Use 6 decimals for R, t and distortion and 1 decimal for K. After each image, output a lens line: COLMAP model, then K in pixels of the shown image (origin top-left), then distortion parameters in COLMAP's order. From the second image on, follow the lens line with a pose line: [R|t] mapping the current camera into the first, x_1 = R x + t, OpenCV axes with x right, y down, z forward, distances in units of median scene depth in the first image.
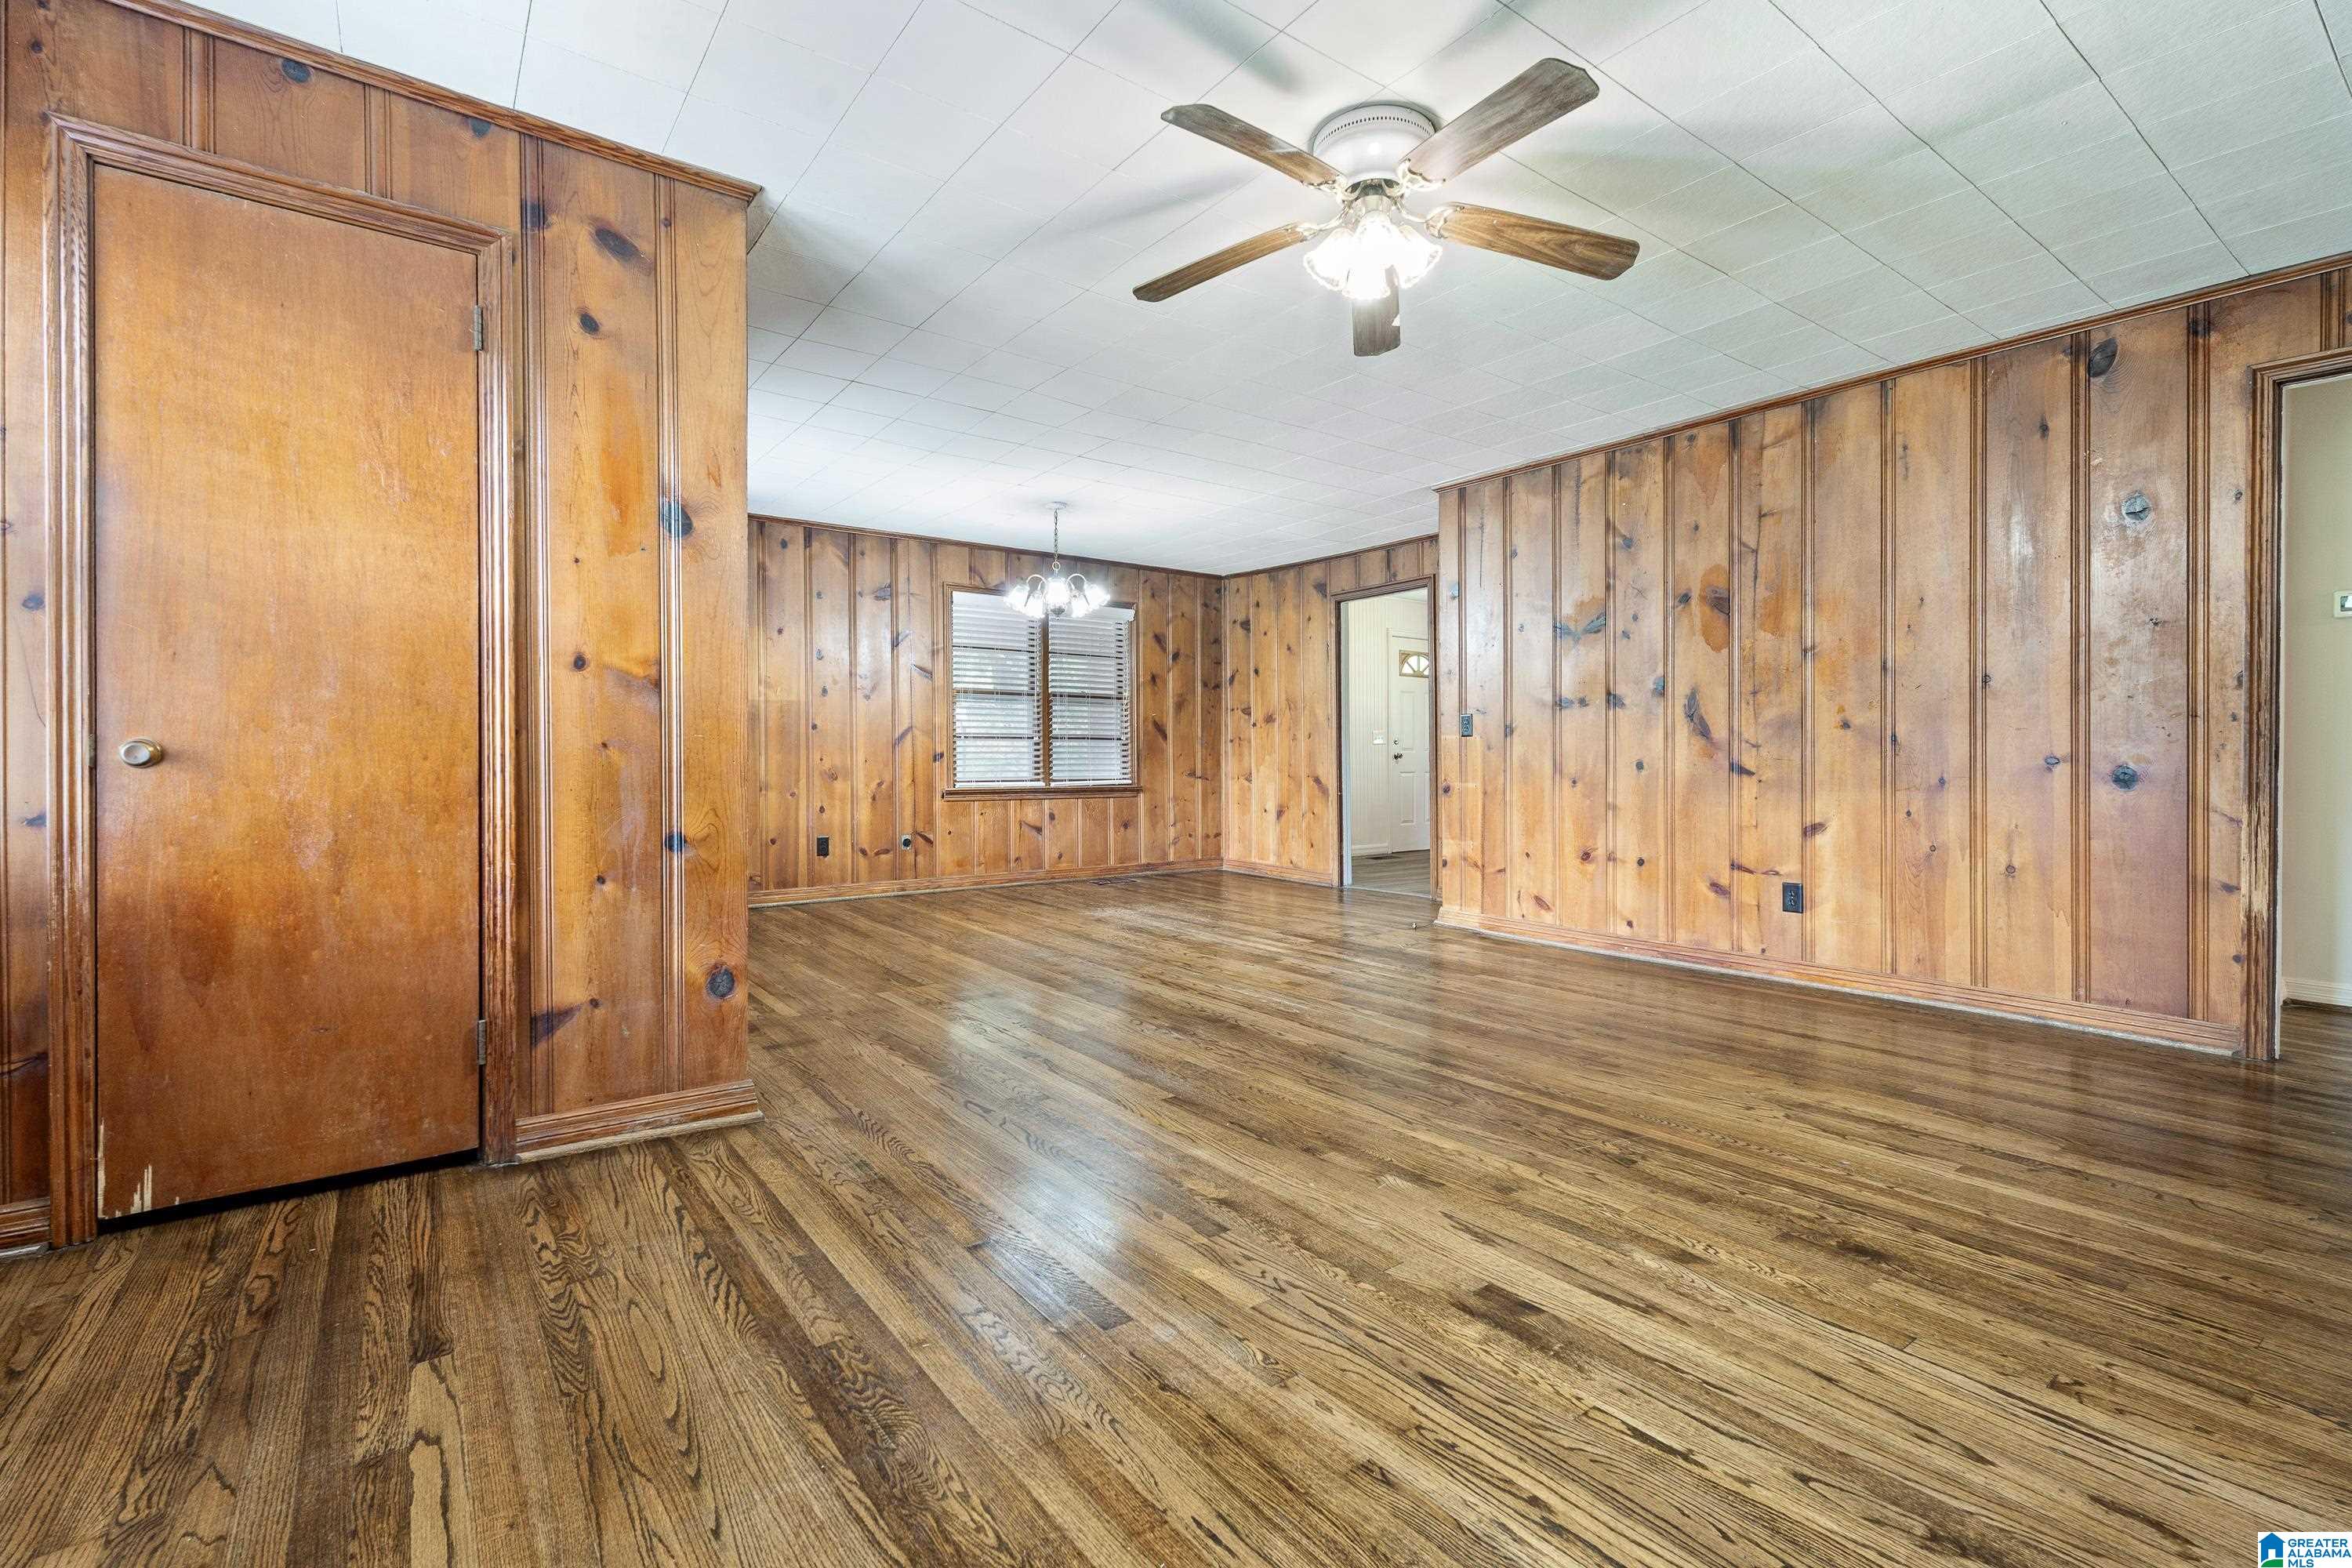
lens RADIAL K [[1057.3, 0, 1156.1], [0, 1057.3, 763.9], [0, 0, 1]] dist [-0.005552, 0.001609]
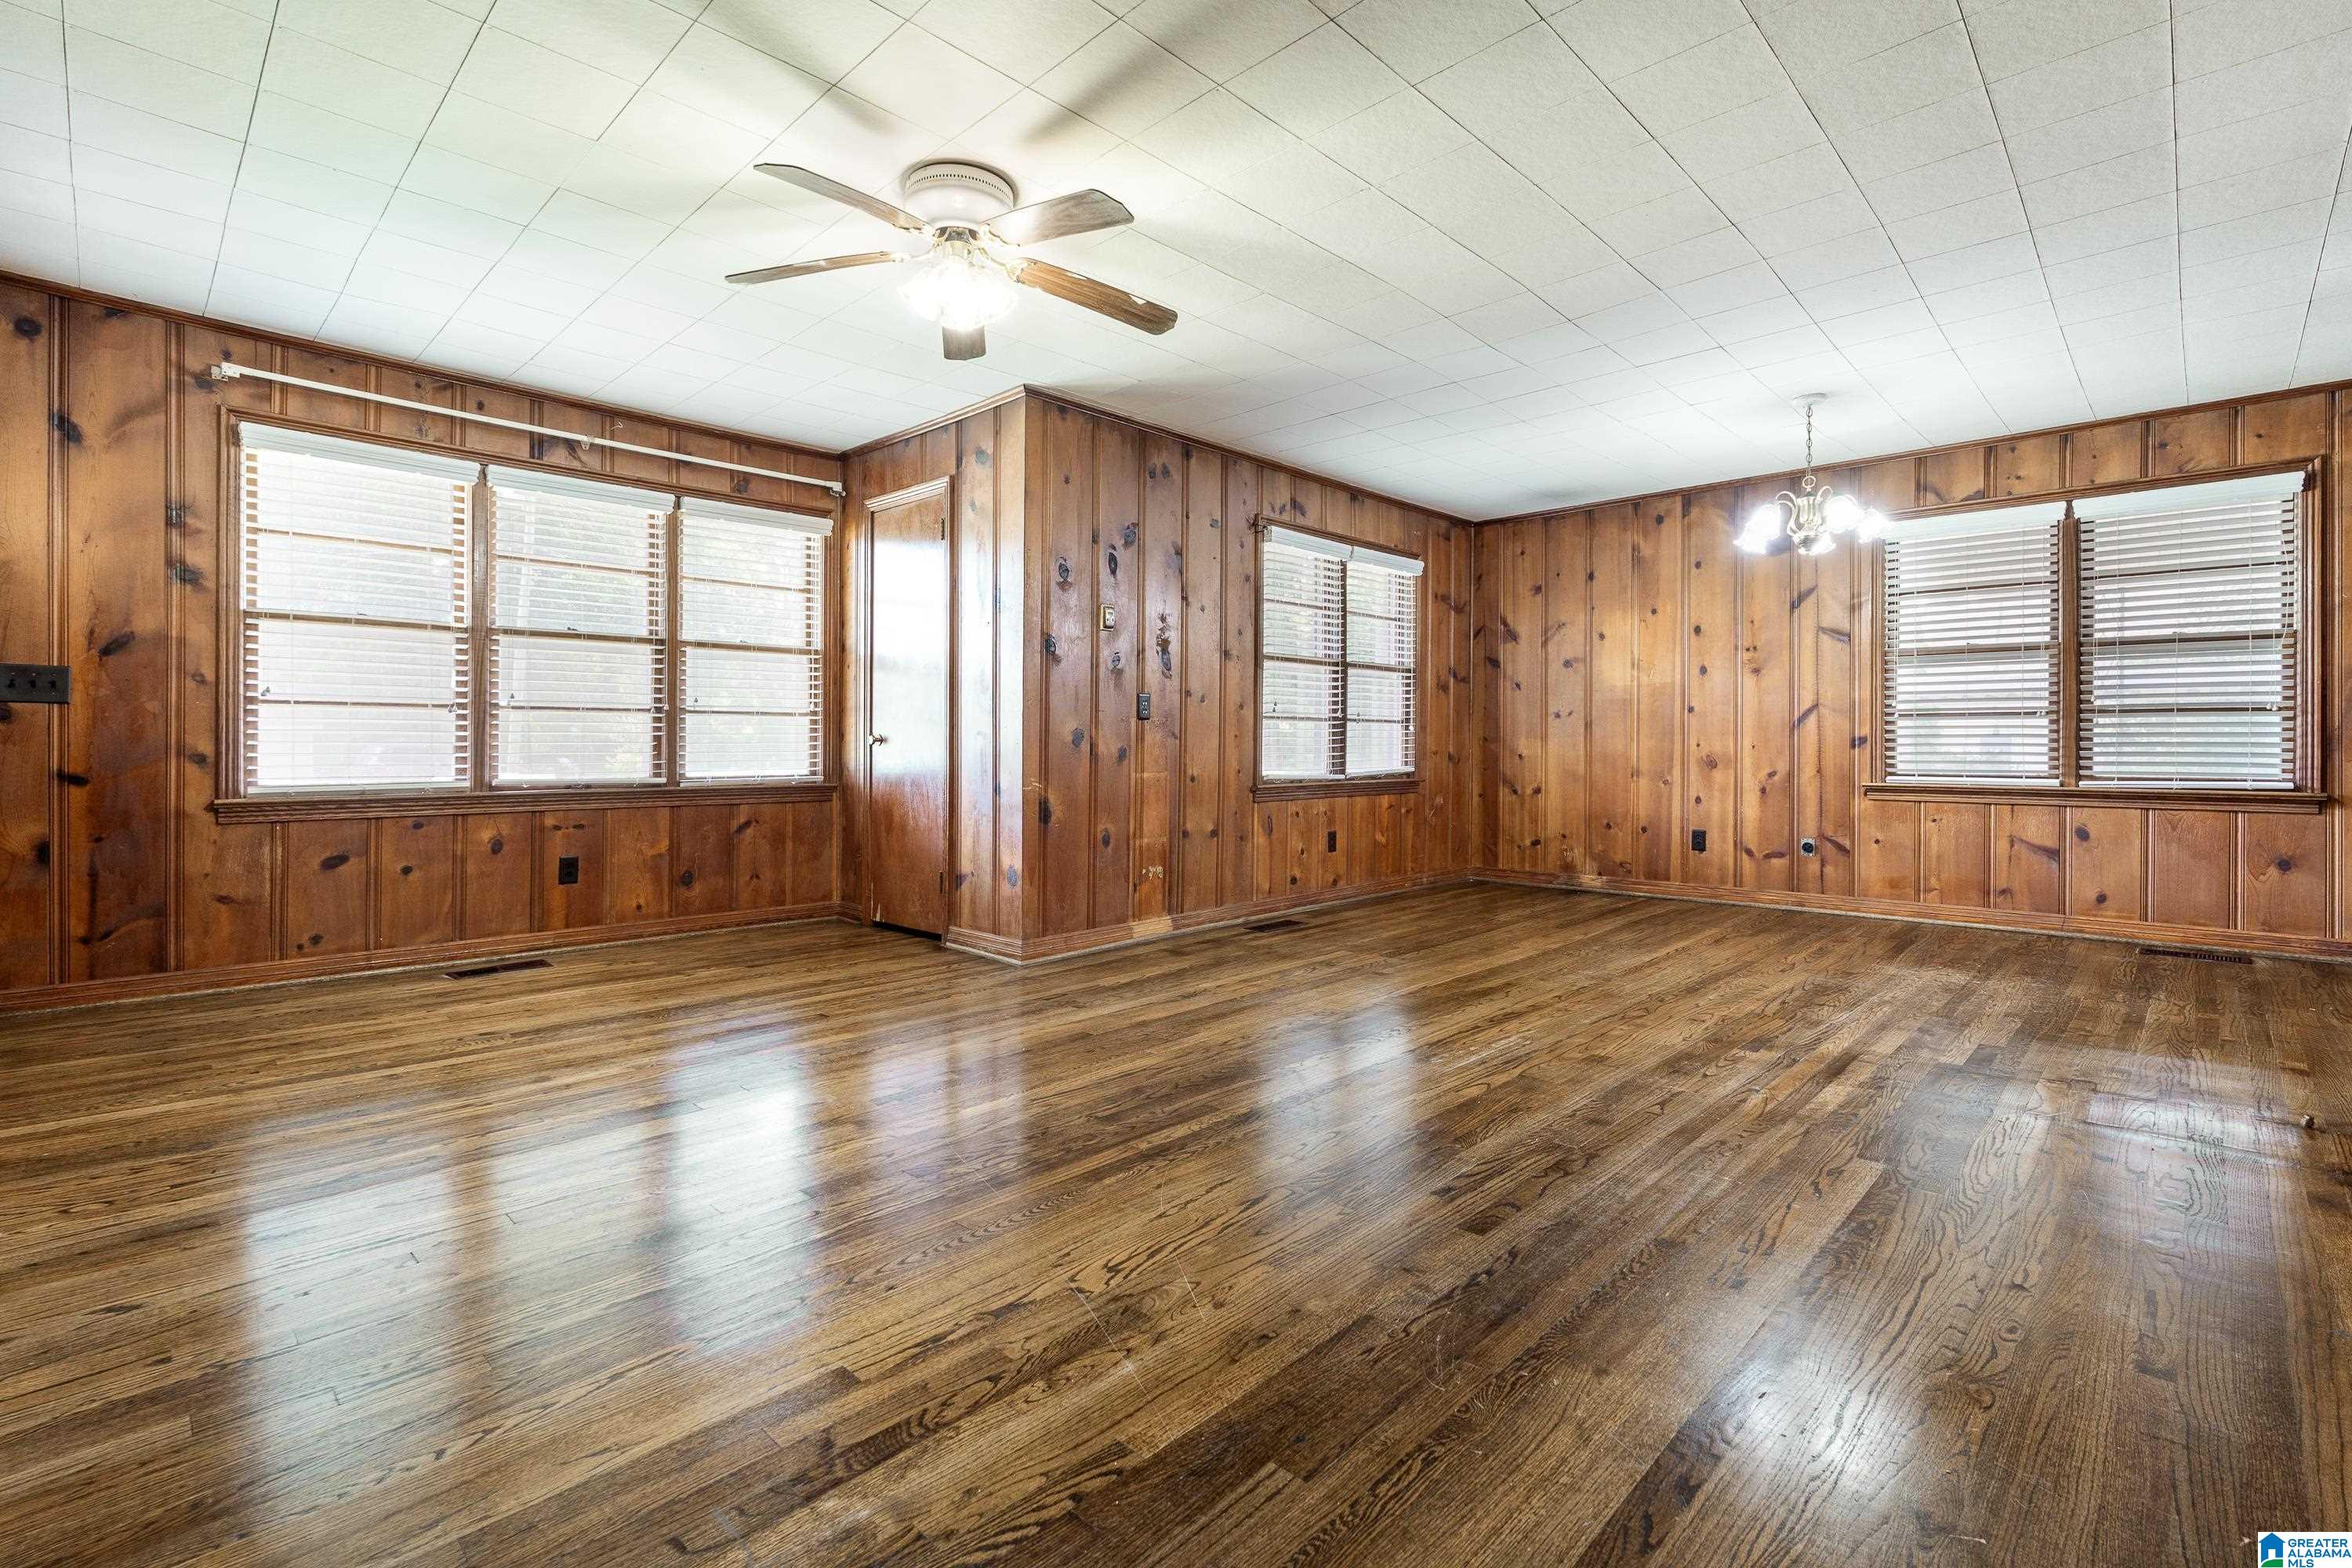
lens RADIAL K [[1057.3, 0, 1142.7], [0, 1057.3, 752.0], [0, 0, 1]] dist [-0.005552, 0.001609]
pose [[0.153415, 0.004916, -0.988150, 0.504317], [-0.007552, 0.999964, 0.003802, 0.002024], [0.988133, 0.006879, 0.153447, 0.382783]]
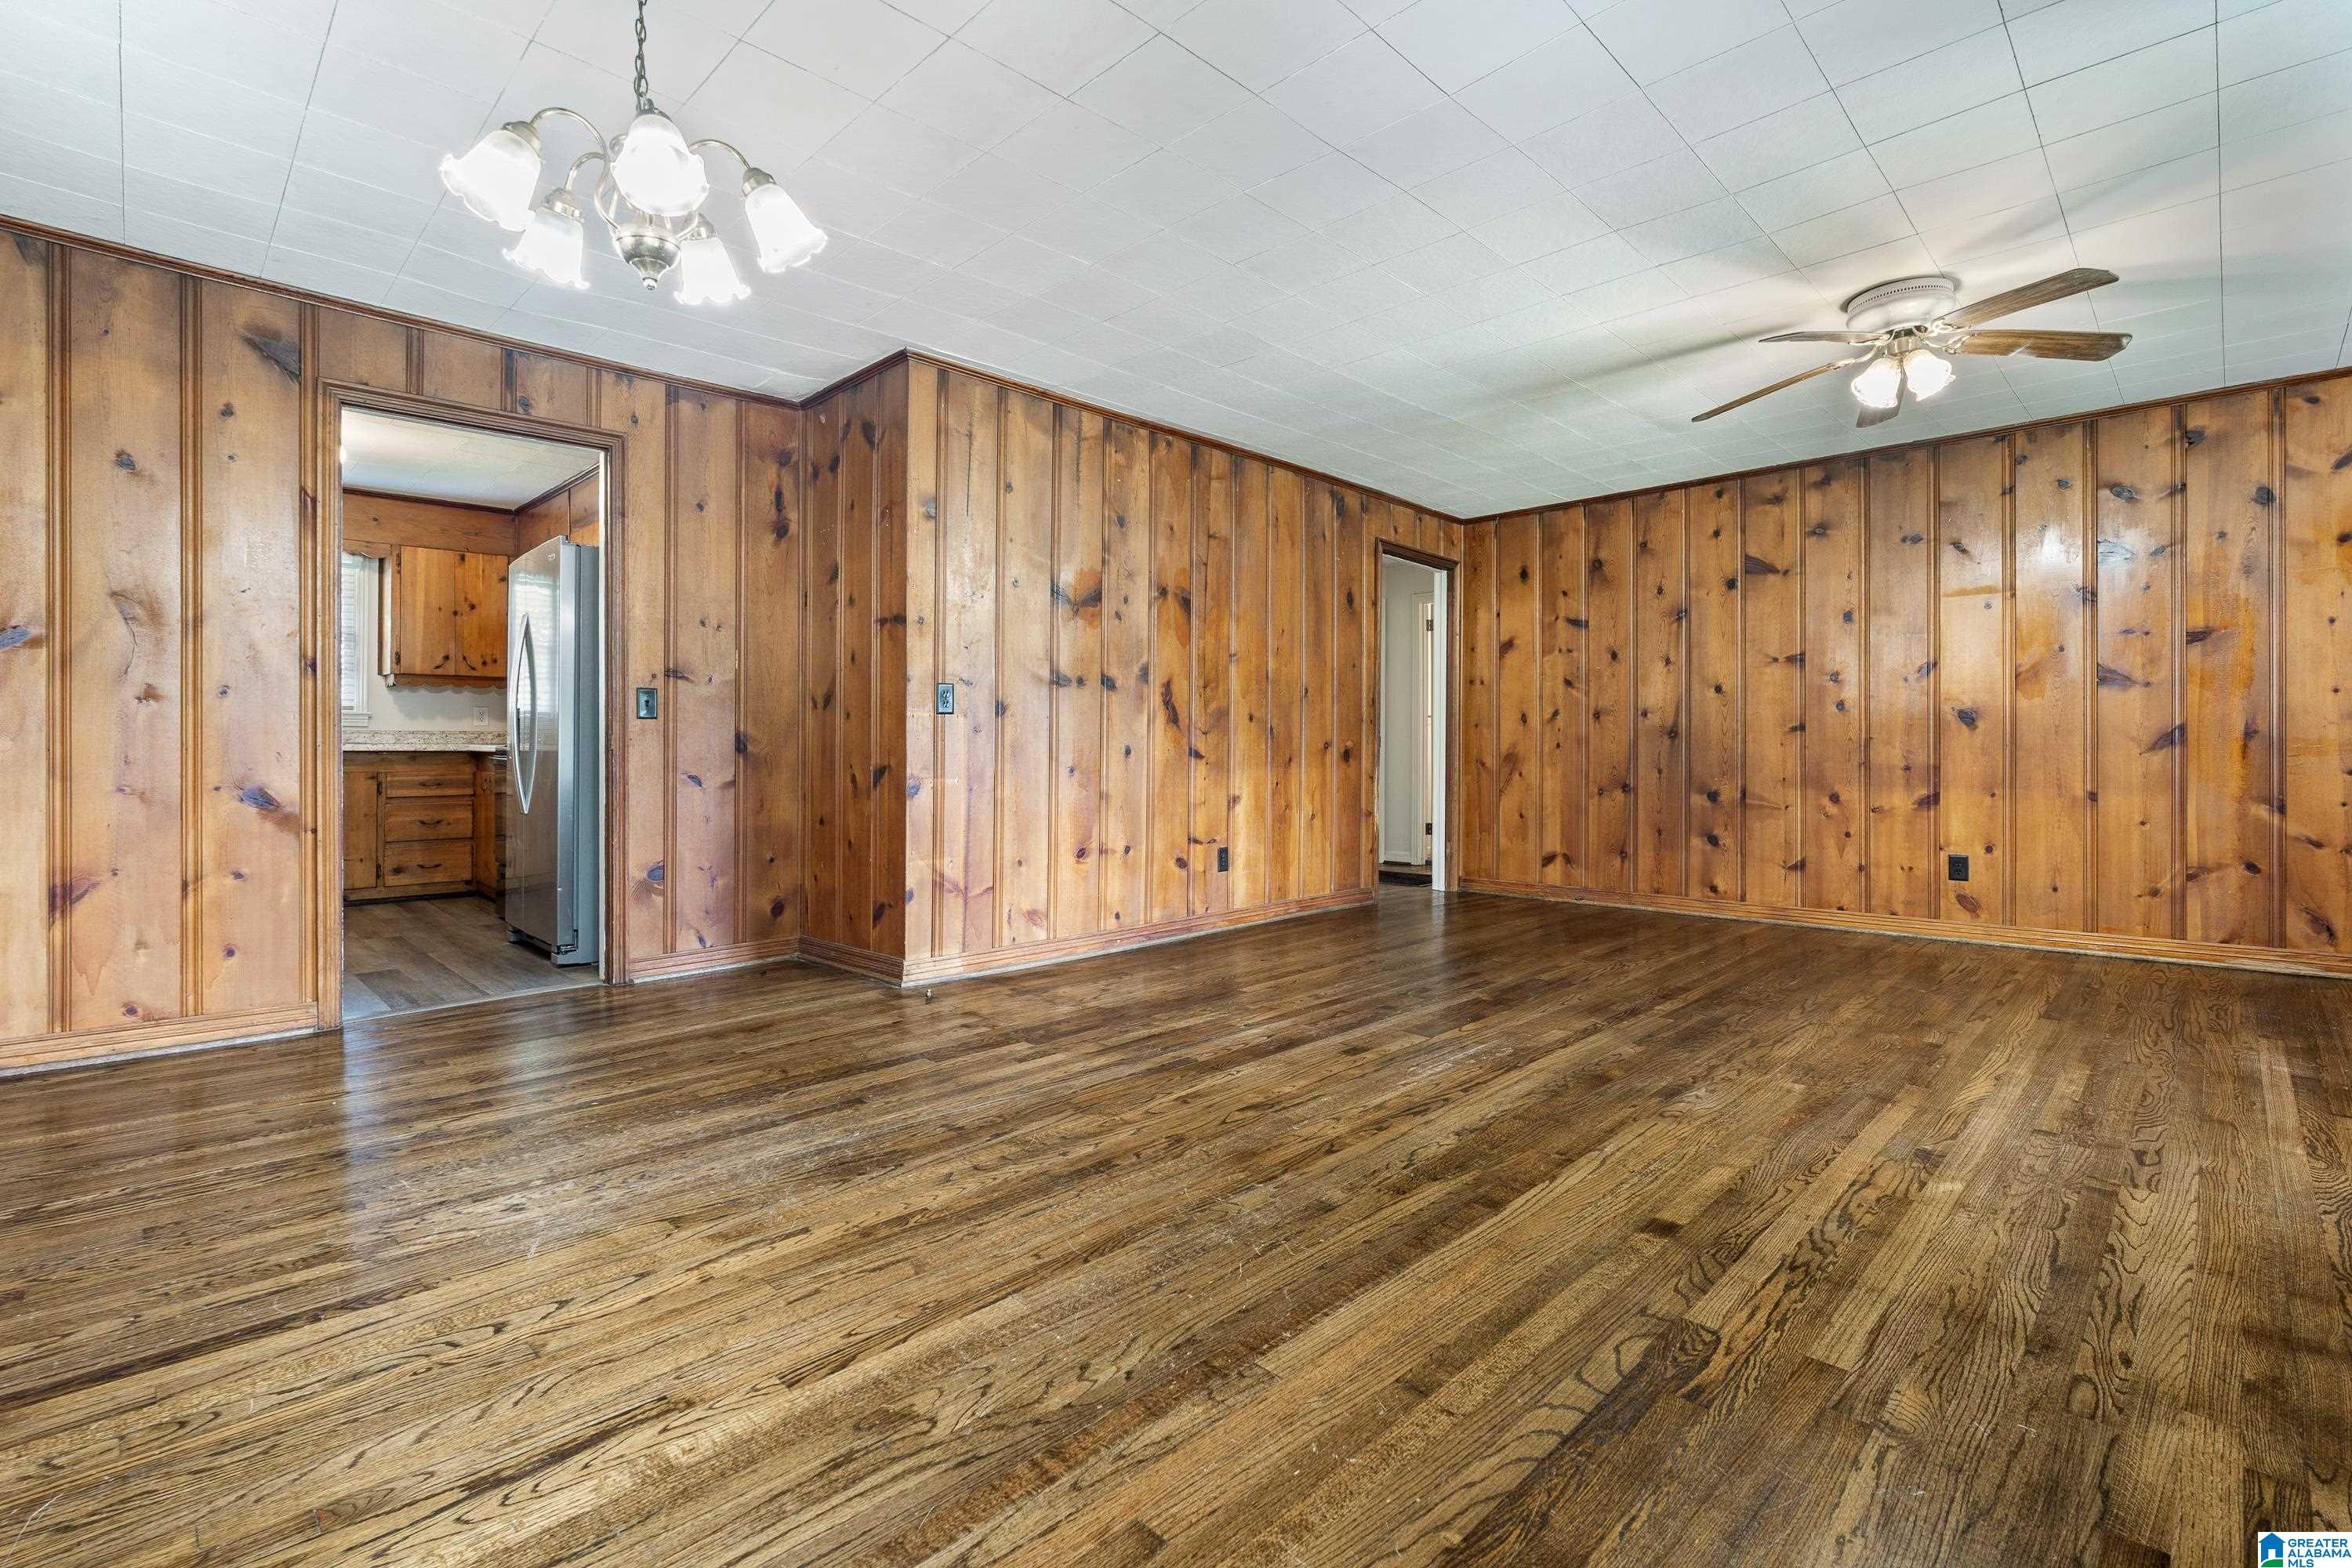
lens RADIAL K [[1057.3, 0, 1157.4], [0, 1057.3, 747.1], [0, 0, 1]] dist [-0.005552, 0.001609]
pose [[-0.152997, -0.001875, 0.988225, -0.370488], [0.007340, 0.999968, 0.003033, -0.003735], [-0.988199, 0.007717, -0.152979, 0.805037]]
